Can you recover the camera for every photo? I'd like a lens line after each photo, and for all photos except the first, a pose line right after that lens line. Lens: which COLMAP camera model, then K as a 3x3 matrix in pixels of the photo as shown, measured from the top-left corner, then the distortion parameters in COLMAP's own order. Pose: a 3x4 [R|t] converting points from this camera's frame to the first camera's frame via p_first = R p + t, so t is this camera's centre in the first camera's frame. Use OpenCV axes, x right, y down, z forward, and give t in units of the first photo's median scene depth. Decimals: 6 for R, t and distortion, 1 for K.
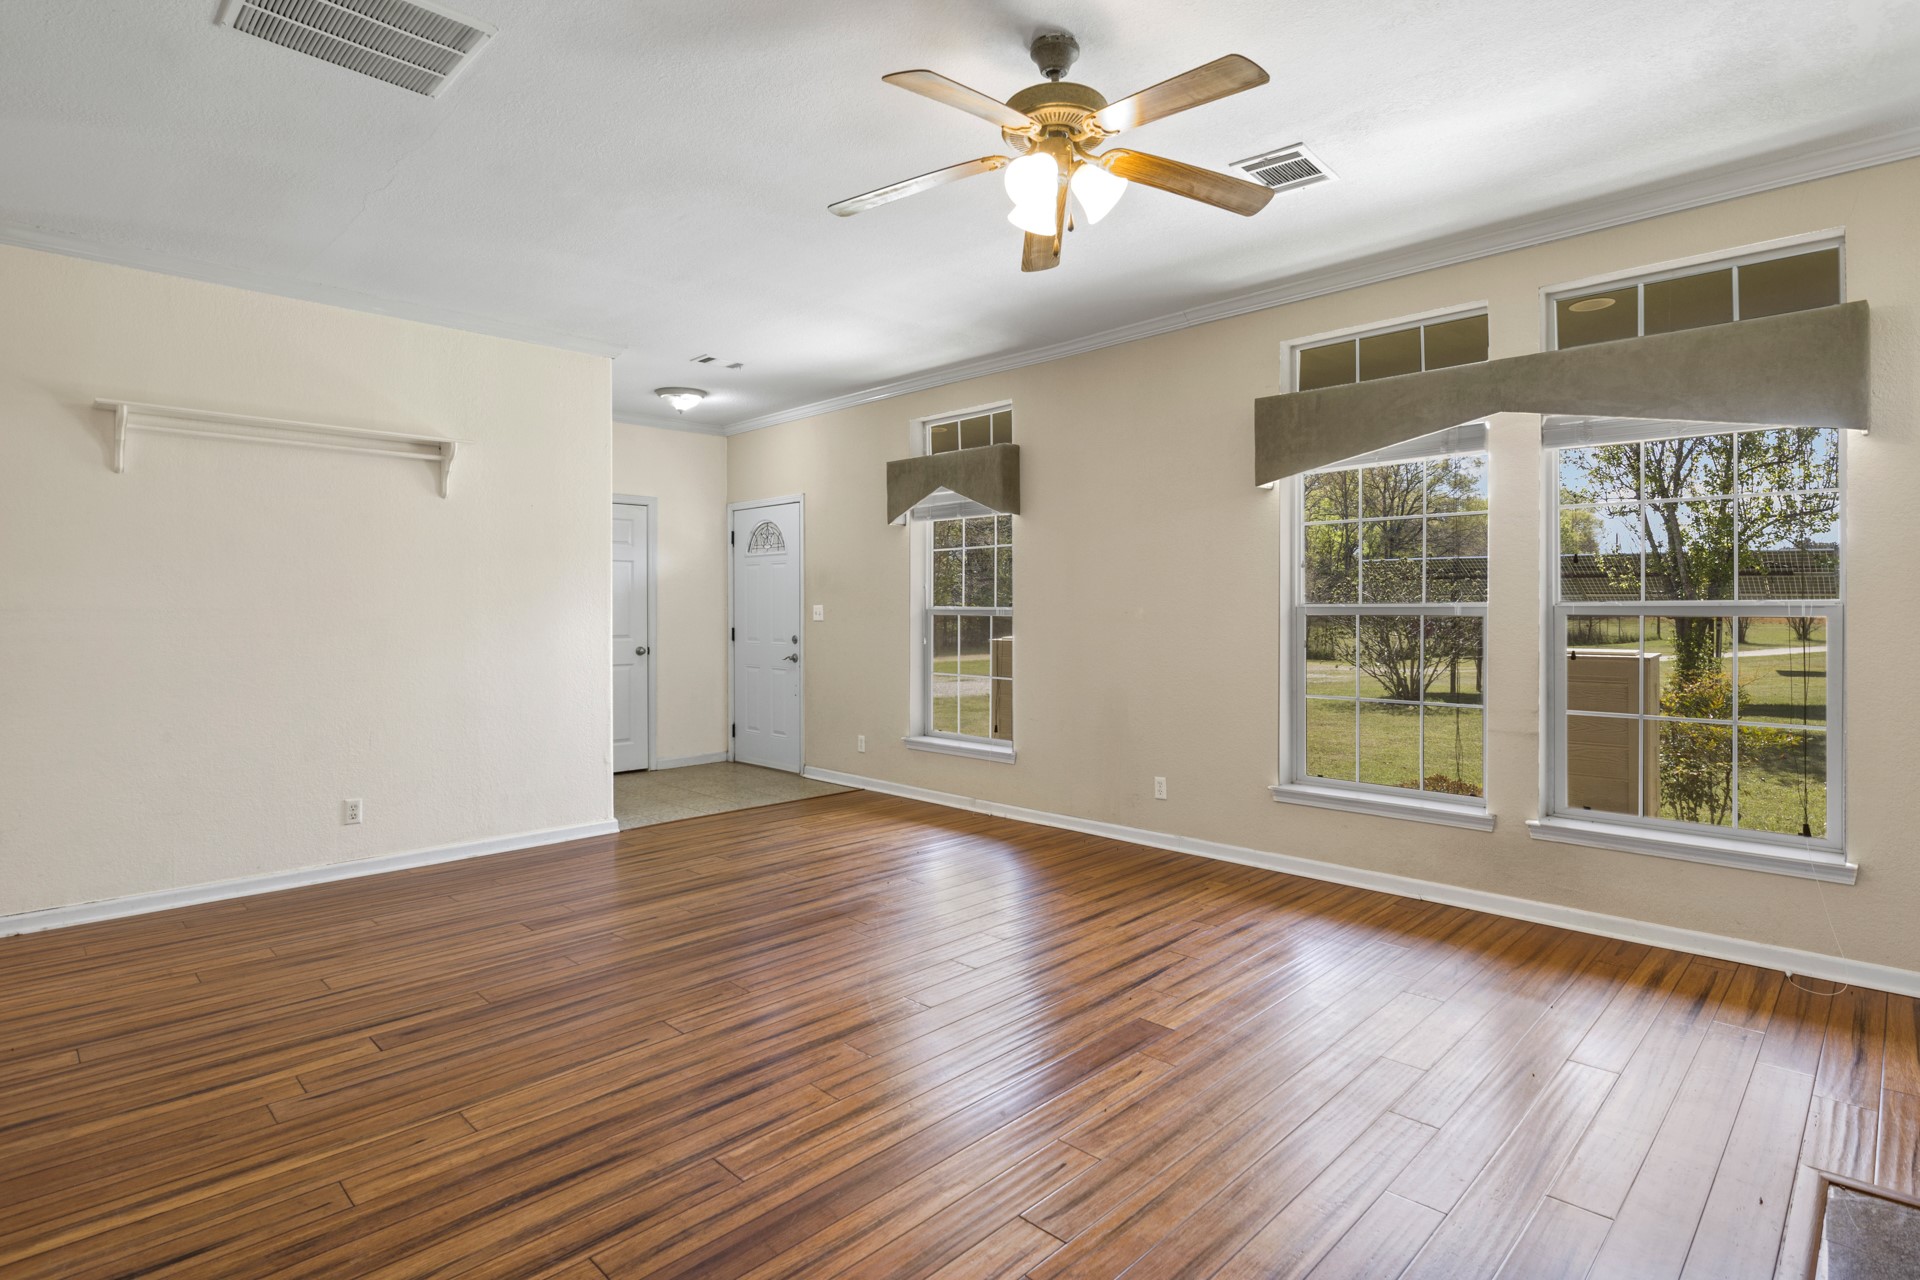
lens RADIAL K [[968.0, 0, 966.3], [0, 968.0, 625.7], [0, 0, 1]] dist [-0.005550, -0.001962]
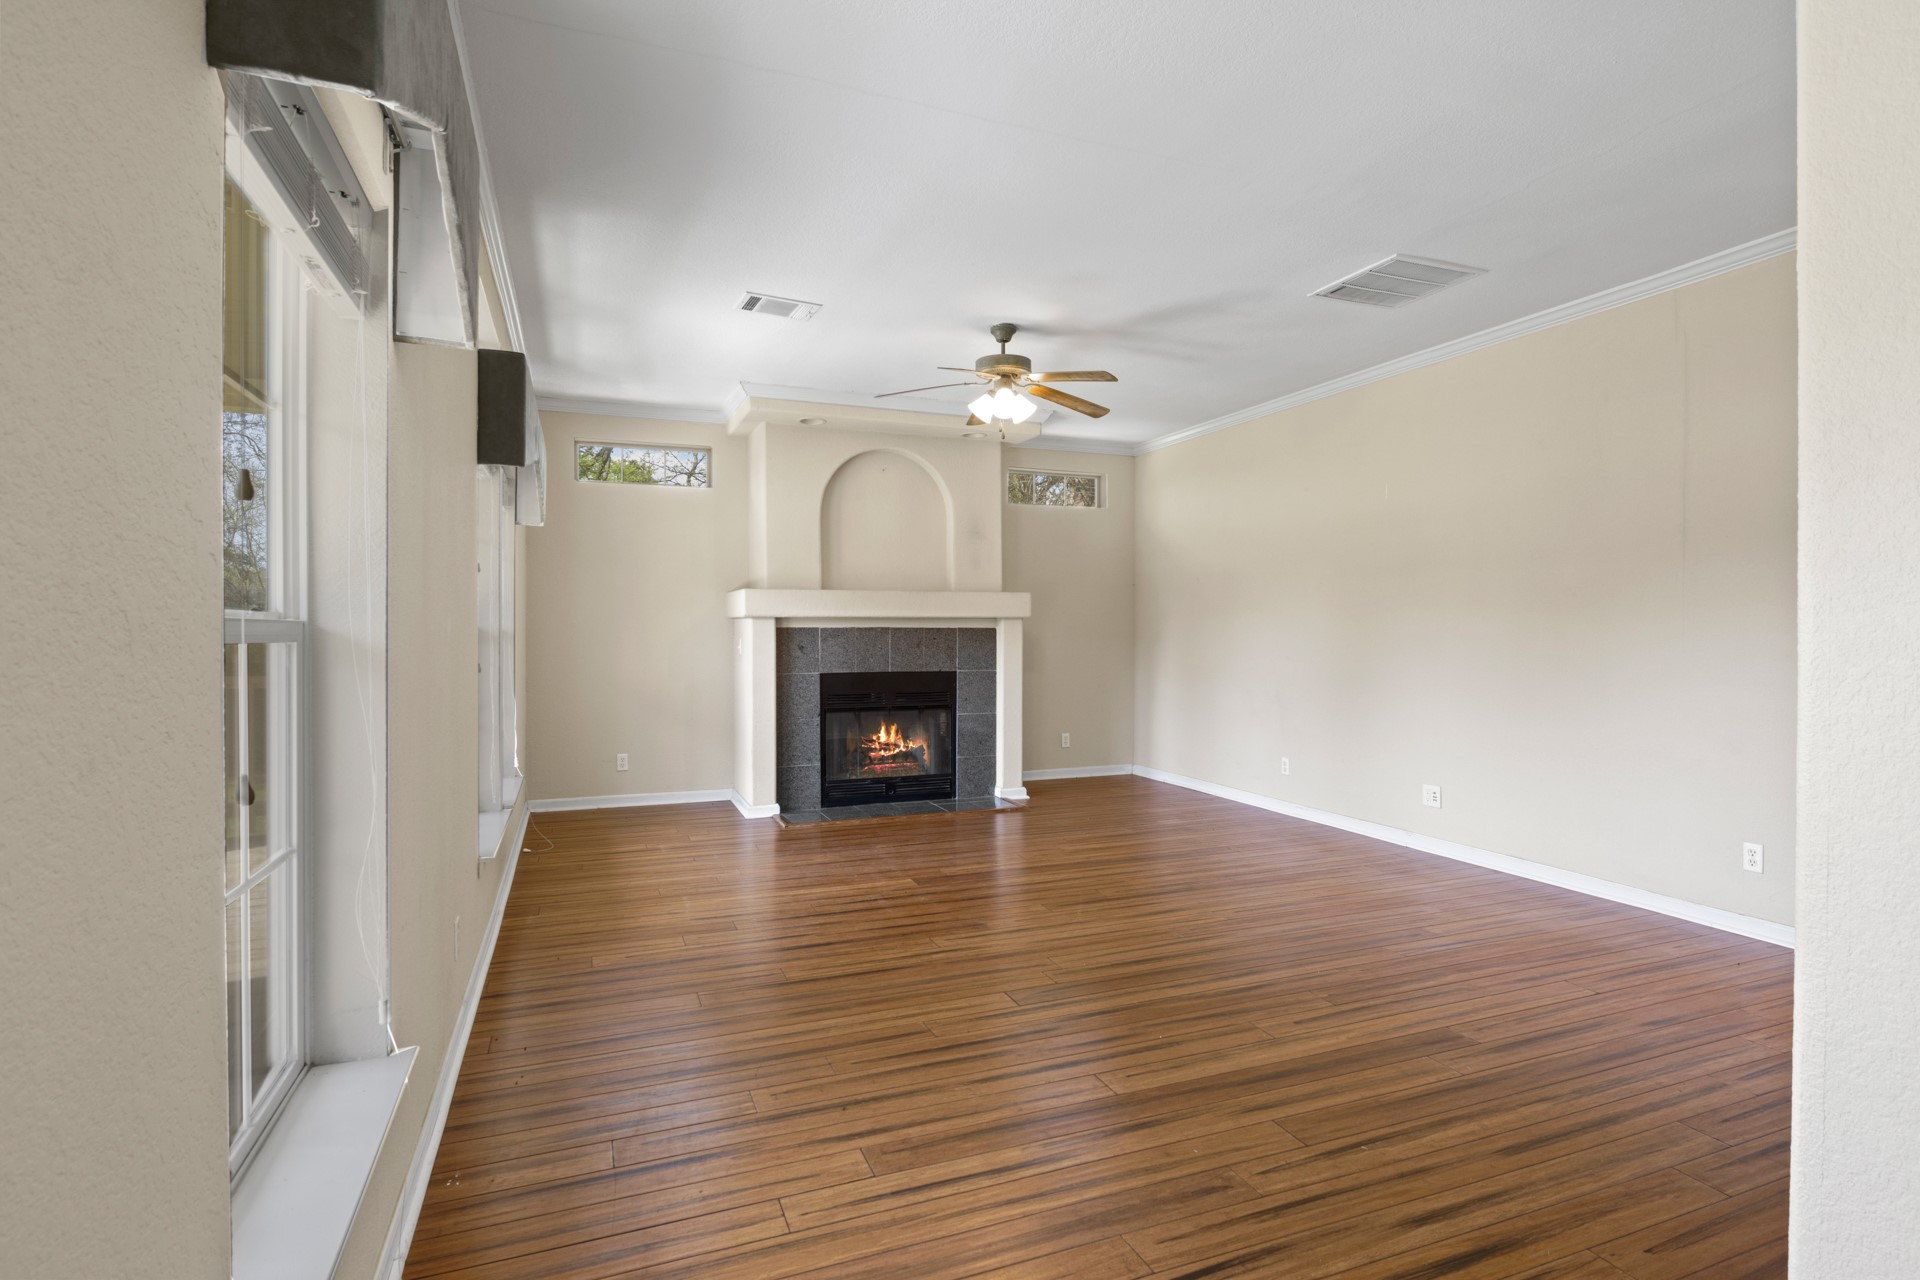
lens RADIAL K [[968.0, 0, 962.0], [0, 968.0, 633.4], [0, 0, 1]] dist [-0.005550, -0.001962]
pose [[-0.917948, -0.003175, 0.396687, -0.432642], [0.005268, 0.999782, 0.020195, -0.030299], [-0.396665, 0.020628, -0.917732, 2.045817]]
